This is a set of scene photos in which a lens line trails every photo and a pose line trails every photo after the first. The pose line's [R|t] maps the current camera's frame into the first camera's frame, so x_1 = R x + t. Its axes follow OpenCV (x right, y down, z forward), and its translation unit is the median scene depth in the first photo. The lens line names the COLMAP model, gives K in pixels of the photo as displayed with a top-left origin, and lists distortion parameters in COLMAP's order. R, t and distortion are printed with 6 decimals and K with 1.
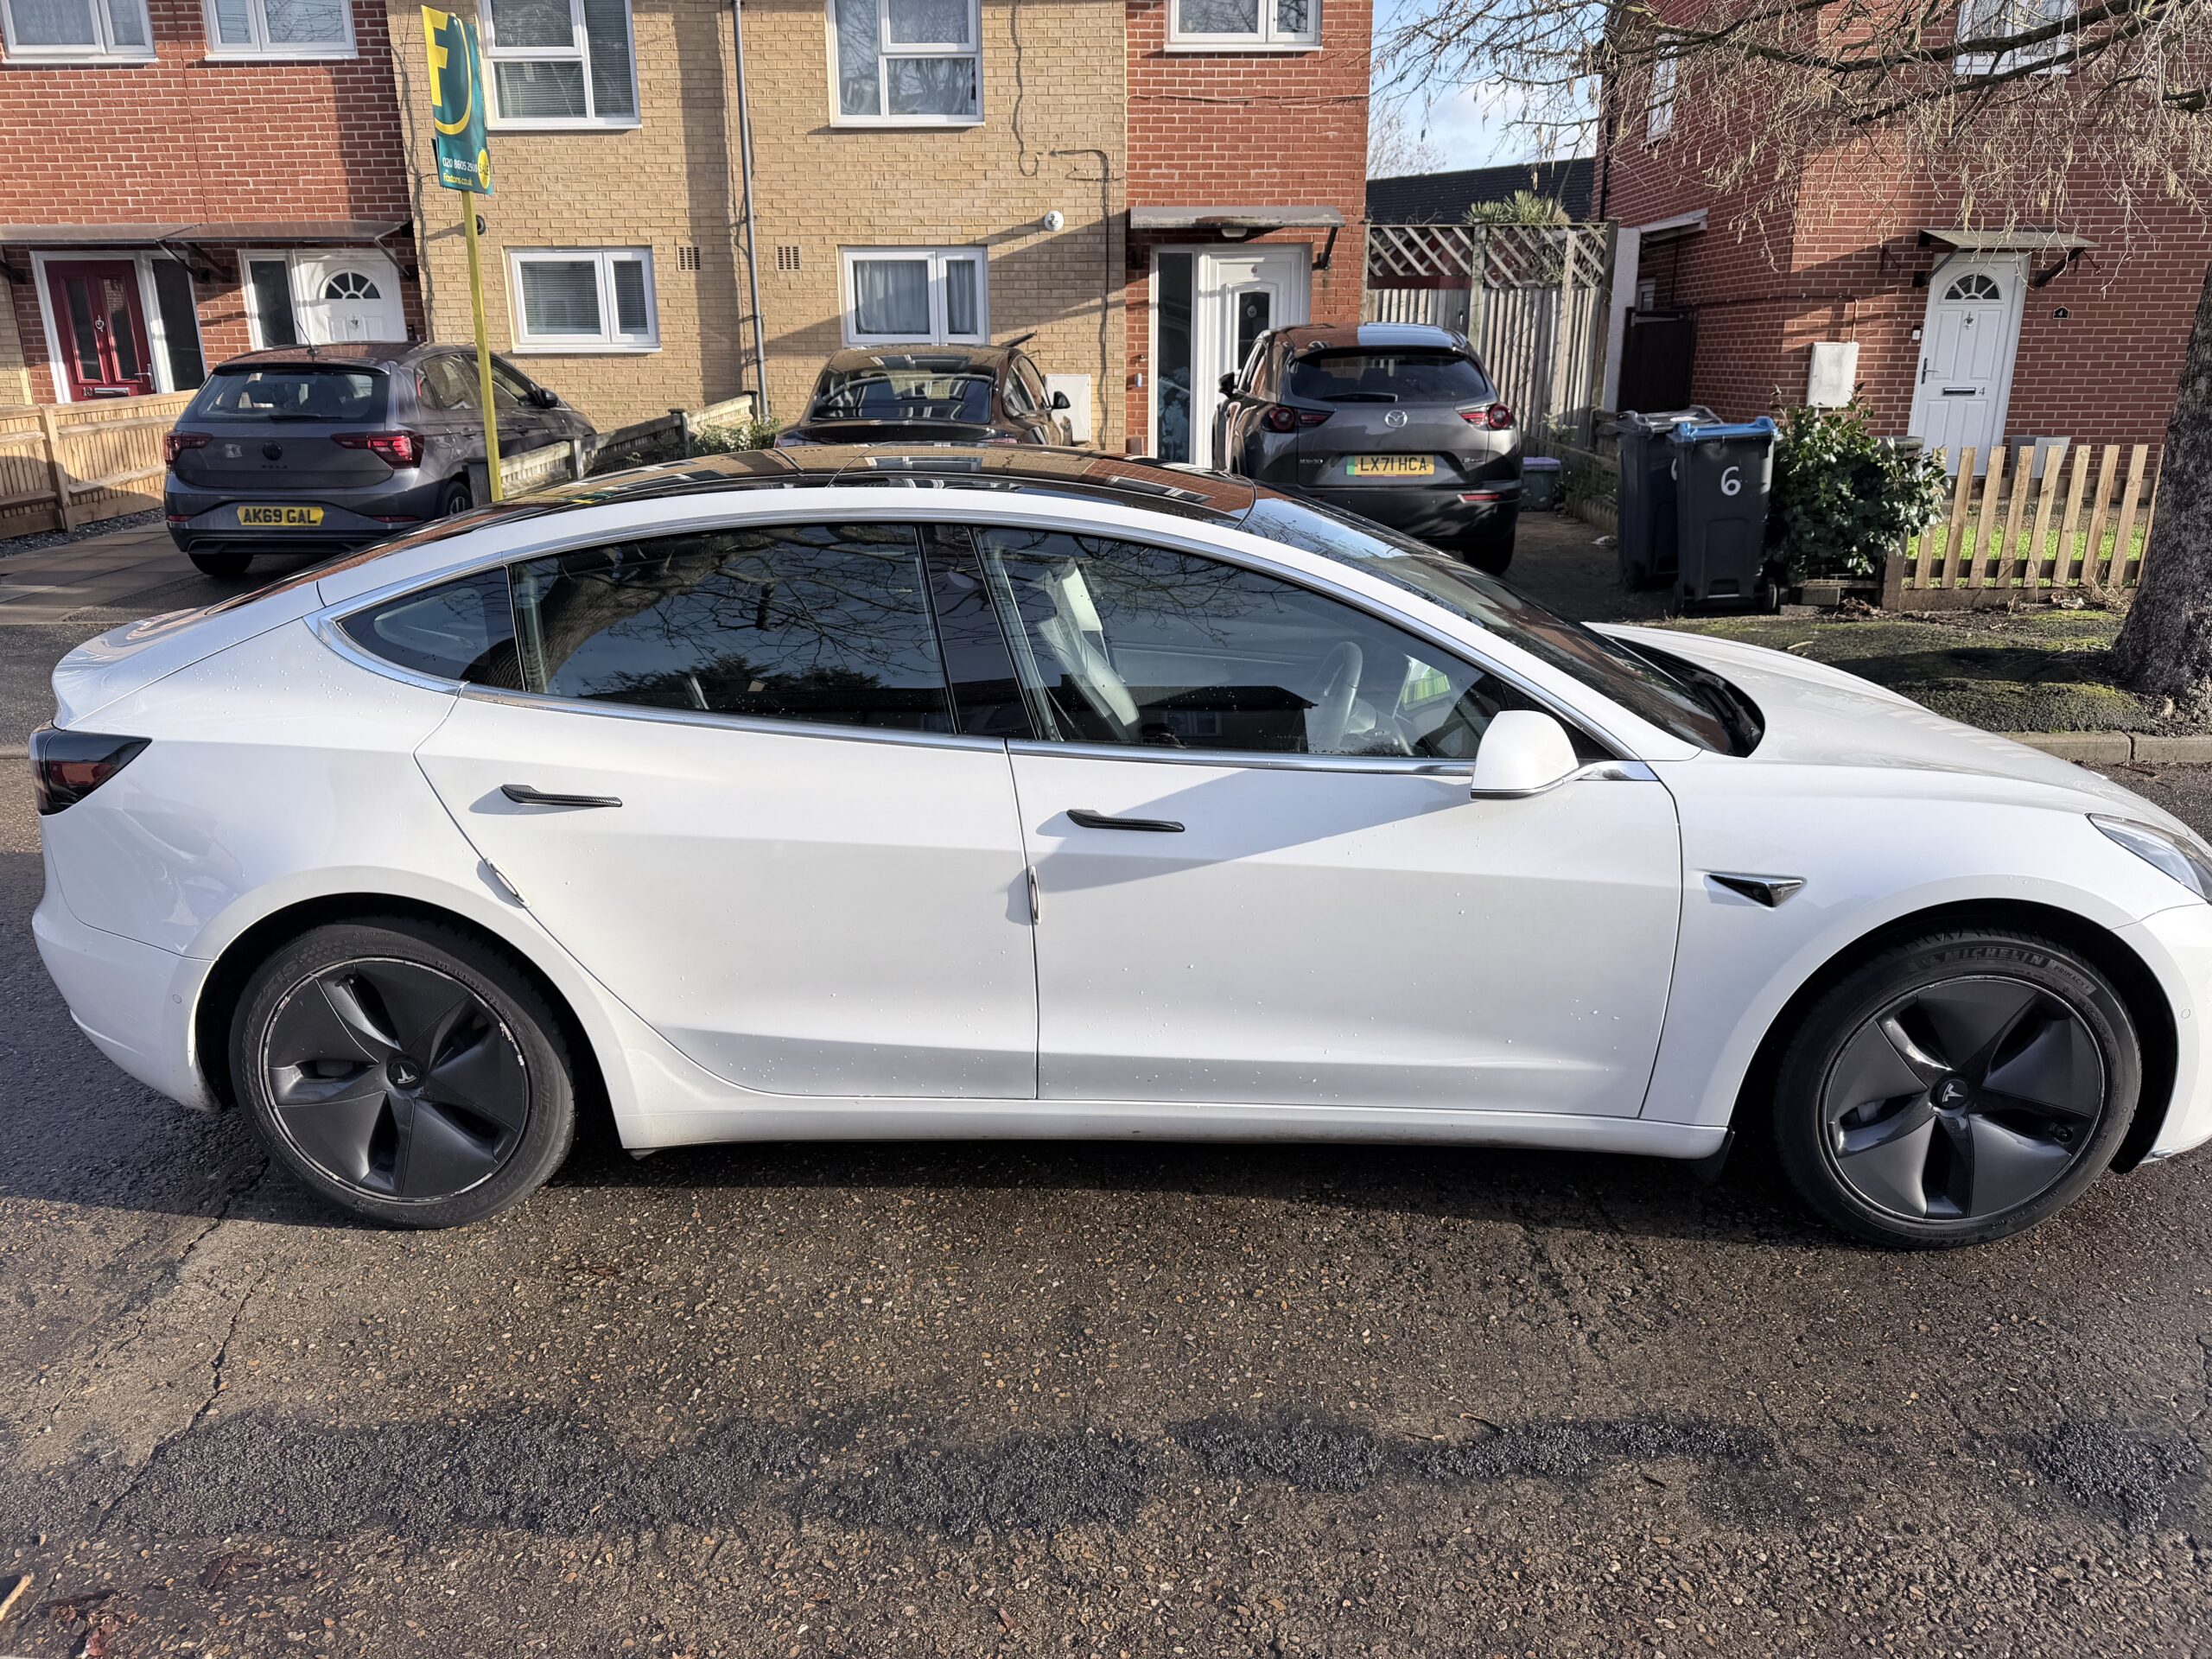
lens RADIAL K [[1563.5, 0, 1119.1], [0, 1563.5, 856.9], [0, 0, 1]] dist [-0.004869, -0.005690]
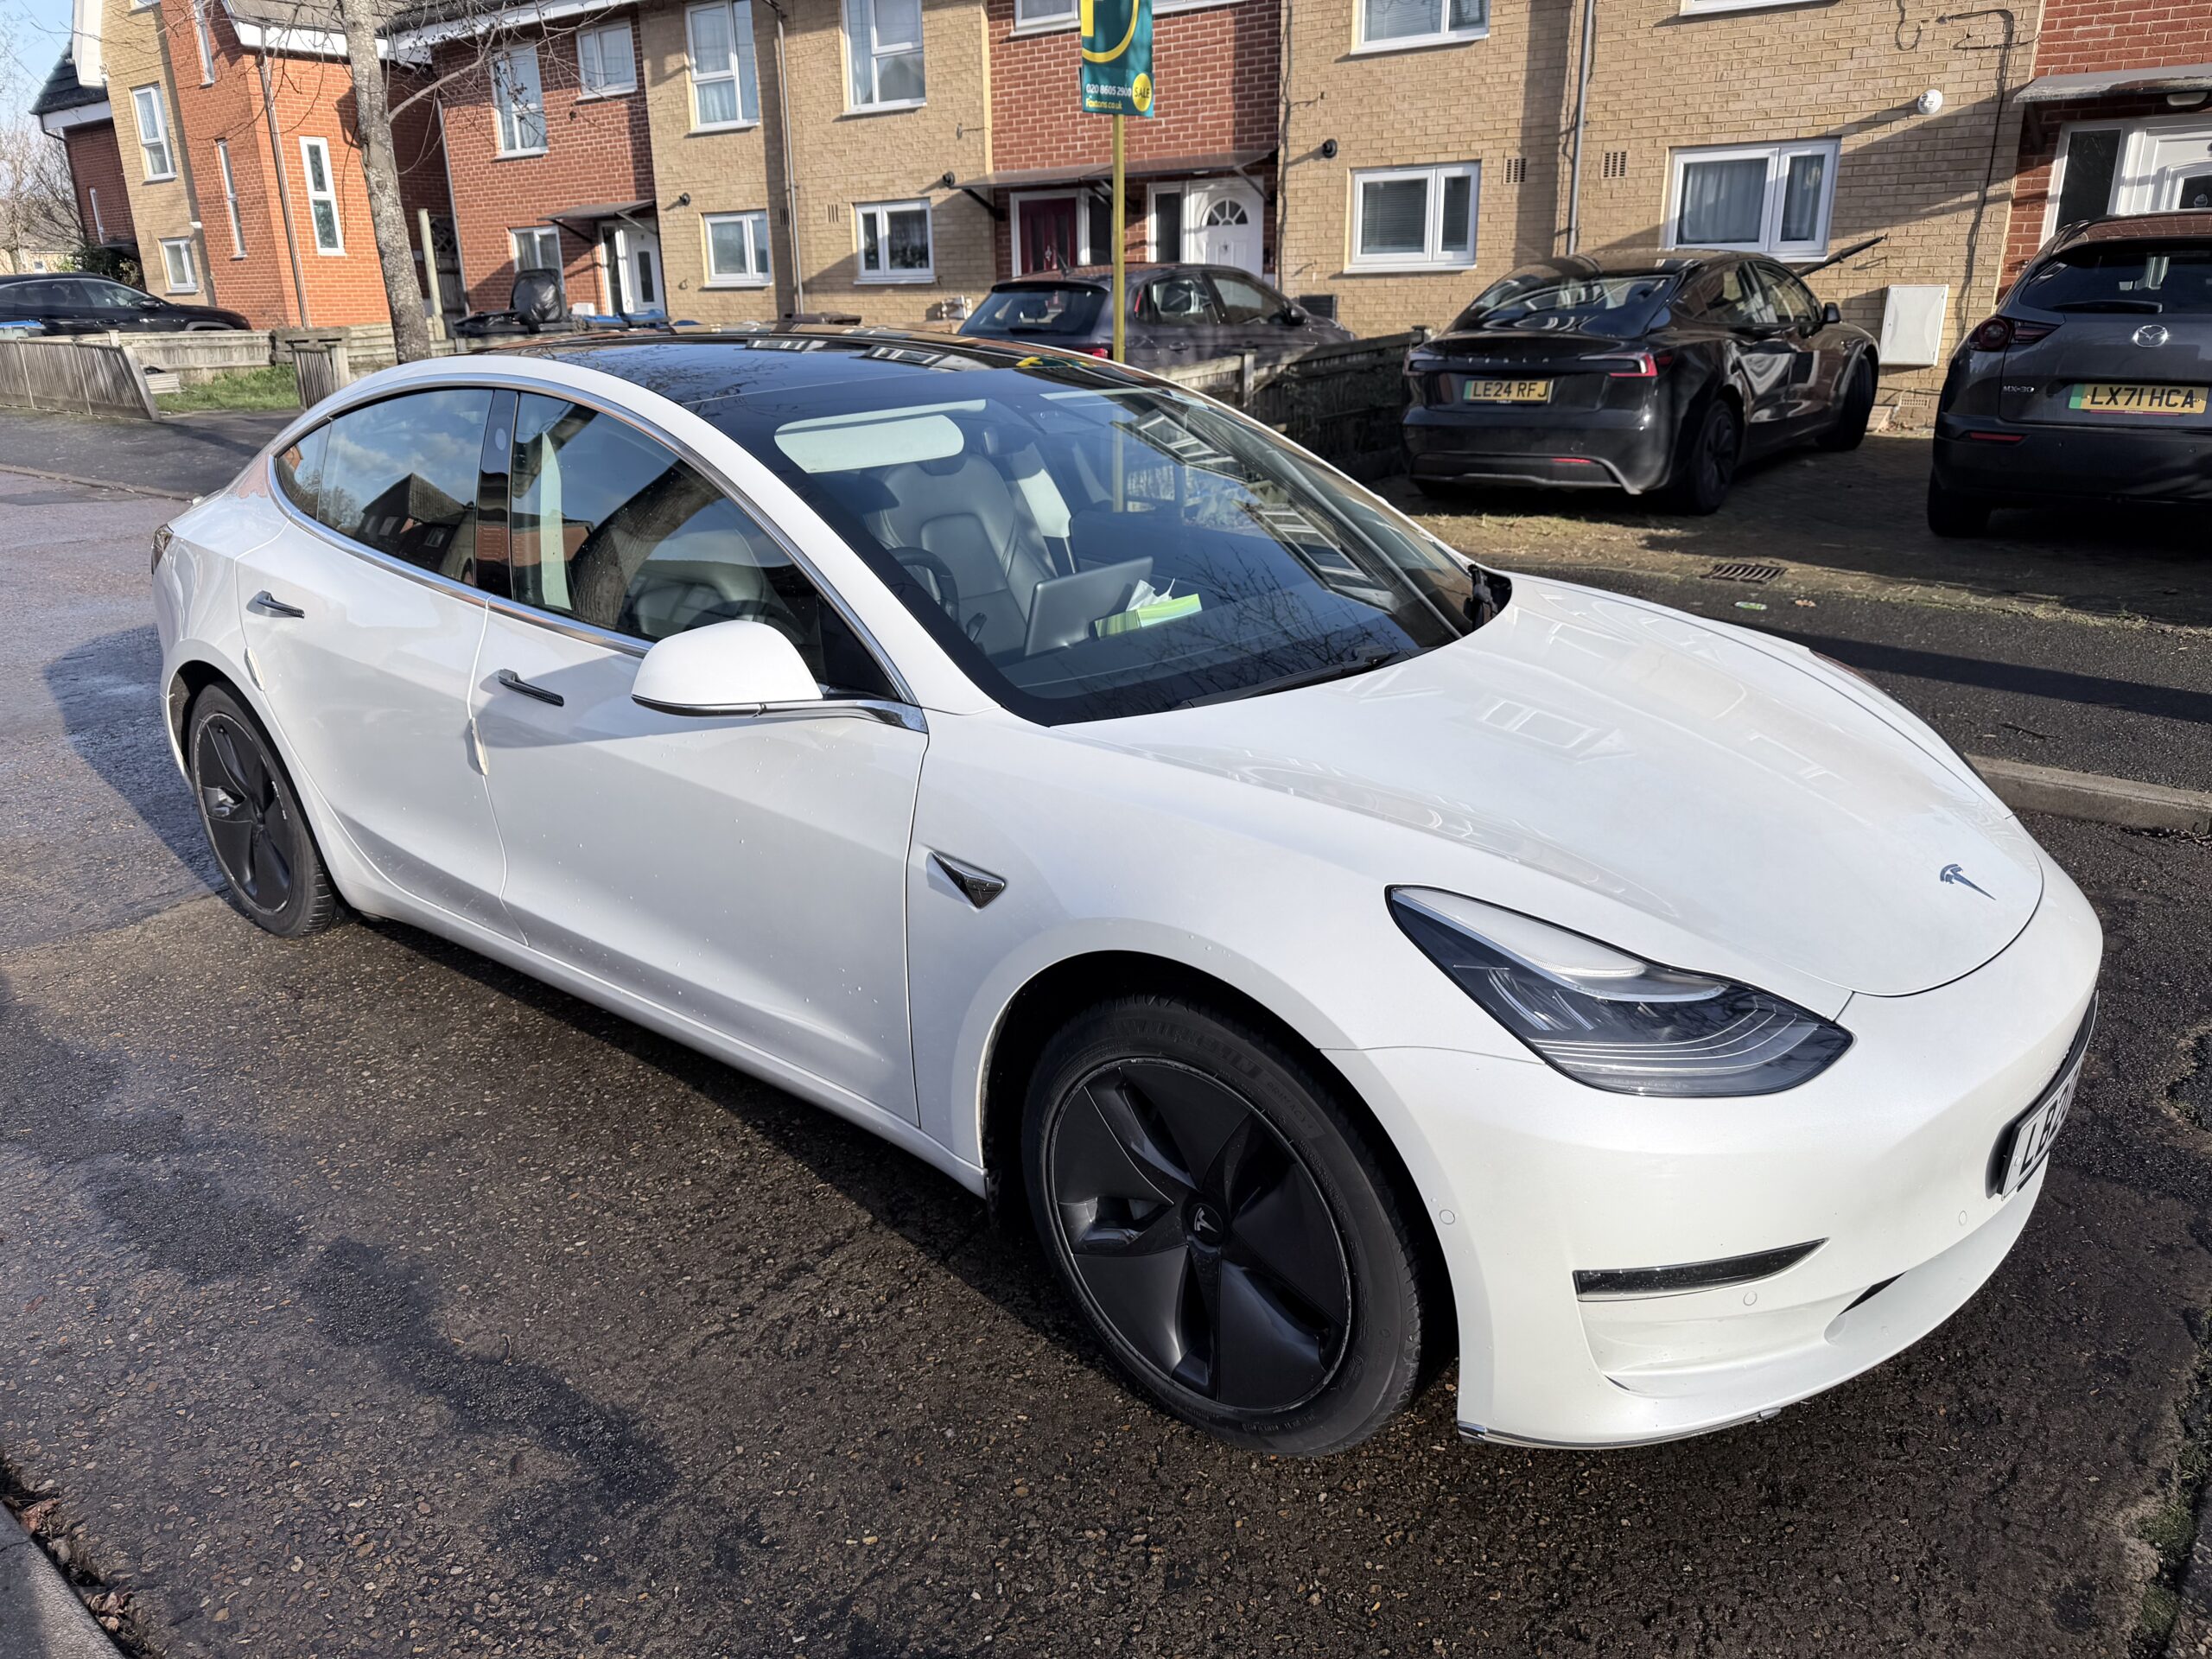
lens RADIAL K [[1613.9, 0, 1094.5], [0, 1613.9, 806.7], [0, 0, 1]] dist [0.002761, -0.010504]
pose [[0.798068, 0.172000, -0.577497, 0.160238], [-0.169276, 0.983796, 0.059082, -0.013220], [0.578302, 0.050605, 0.814252, 0.062105]]
